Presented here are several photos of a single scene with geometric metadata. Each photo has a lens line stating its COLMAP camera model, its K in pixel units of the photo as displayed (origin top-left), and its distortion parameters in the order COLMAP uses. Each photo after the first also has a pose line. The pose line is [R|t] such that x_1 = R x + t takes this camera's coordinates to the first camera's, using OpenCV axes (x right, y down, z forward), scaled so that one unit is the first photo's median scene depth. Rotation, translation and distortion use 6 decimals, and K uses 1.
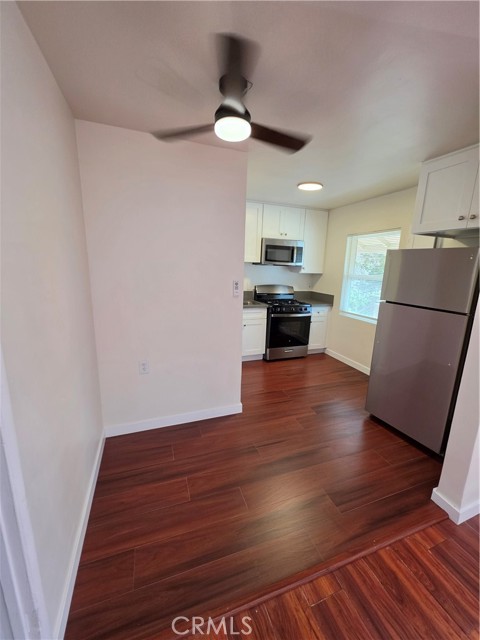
lens RADIAL K [[258.9, 0, 242.8], [0, 258.9, 319.0], [0, 0, 1]] dist [-0.001408, 0.000209]
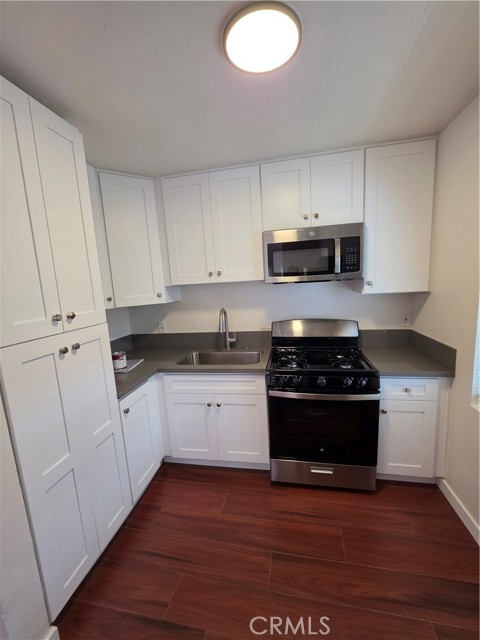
lens RADIAL K [[258.9, 0, 242.8], [0, 258.9, 319.0], [0, 0, 1]] dist [-0.001408, 0.000209]
pose [[0.851263, -0.000656, -0.524739, 0.285552], [-0.026643, 0.998655, -0.044470, -0.110716], [0.524062, 0.051836, 0.850101, 0.518438]]
